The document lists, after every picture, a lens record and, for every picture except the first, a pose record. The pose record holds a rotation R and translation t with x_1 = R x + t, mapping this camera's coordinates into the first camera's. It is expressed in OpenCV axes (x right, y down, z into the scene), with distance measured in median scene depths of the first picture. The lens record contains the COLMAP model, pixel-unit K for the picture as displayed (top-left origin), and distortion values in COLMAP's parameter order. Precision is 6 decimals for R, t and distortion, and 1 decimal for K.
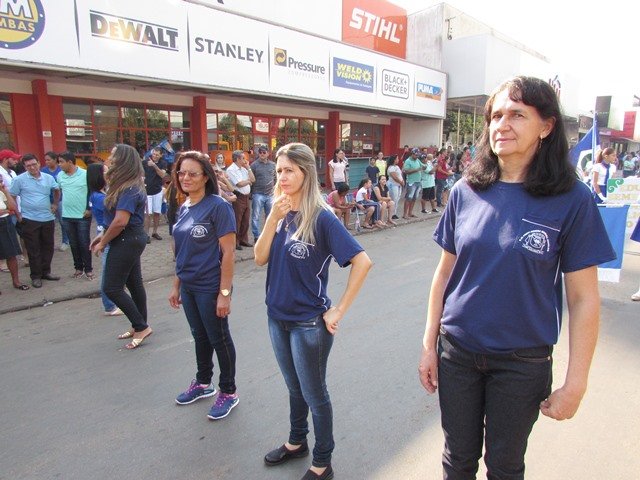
lens RADIAL K [[451.2, 0, 320.0], [0, 451.2, 240.0], [0, 0, 1]] dist [-0.047317, 0.025512]
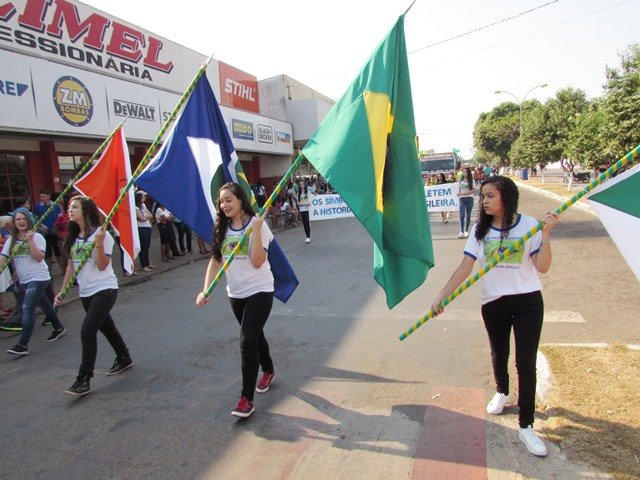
lens RADIAL K [[450.4, 0, 320.0], [0, 450.4, 240.0], [0, 0, 1]] dist [-0.048489, 0.027510]
pose [[0.907618, -0.103051, 0.406952, -0.308009], [0.127363, 0.991306, -0.033032, 0.062473], [-0.400010, 0.081811, 0.912852, -0.373480]]
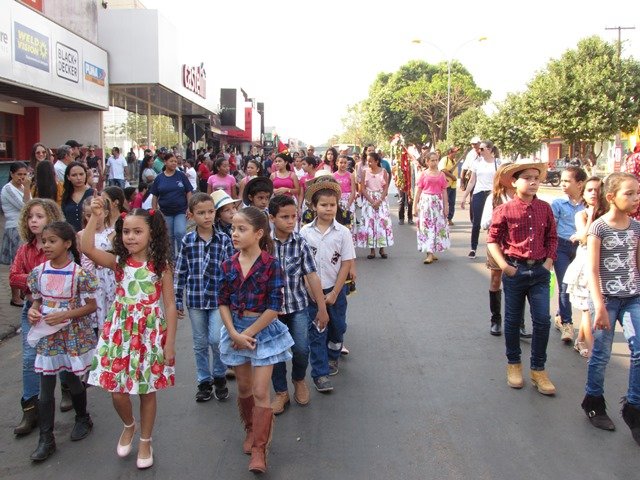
lens RADIAL K [[713.4, 0, 318.5], [0, 713.4, 233.8], [0, 0, 1]] dist [-0.083841, 0.051890]
pose [[0.723447, -0.063083, 0.687492, -0.367159], [0.121676, 0.991879, -0.037027, 0.027617], [-0.679573, 0.110438, 0.725247, -0.097188]]
